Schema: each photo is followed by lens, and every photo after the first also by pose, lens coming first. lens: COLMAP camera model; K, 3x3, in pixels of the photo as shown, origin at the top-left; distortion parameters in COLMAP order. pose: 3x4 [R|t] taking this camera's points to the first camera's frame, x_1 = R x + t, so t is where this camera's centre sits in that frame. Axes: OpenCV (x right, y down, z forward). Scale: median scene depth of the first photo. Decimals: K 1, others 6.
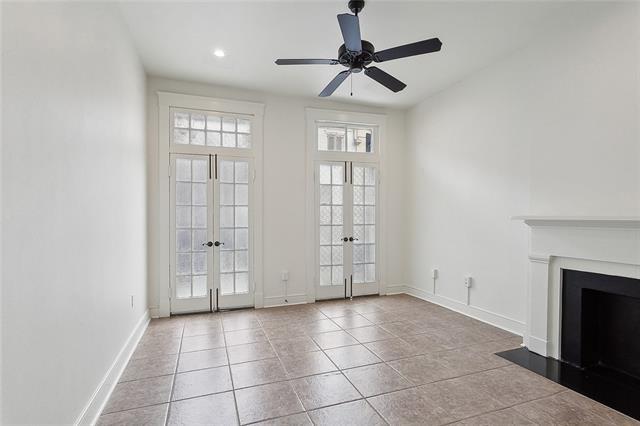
lens RADIAL K [[314.1, 0, 317.8], [0, 314.1, 220.8], [0, 0, 1]] dist [0.000390, 0.000004]
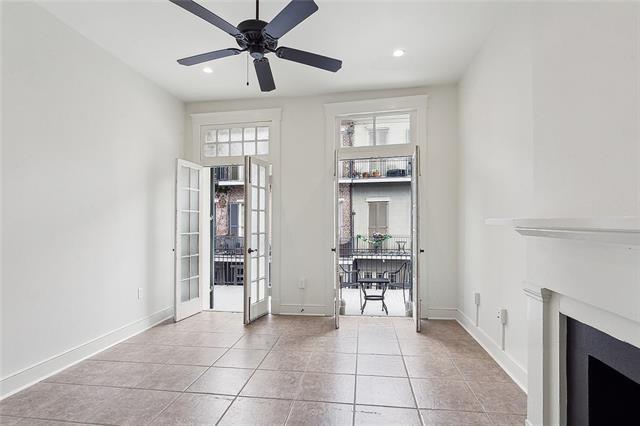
lens RADIAL K [[314.1, 0, 317.8], [0, 314.1, 220.8], [0, 0, 1]] dist [0.000390, 0.000004]
pose [[0.882318, -0.006416, -0.470611, 0.435565], [0.001471, 0.999940, -0.010874, -0.005625], [0.470652, 0.008902, 0.882274, 0.201101]]
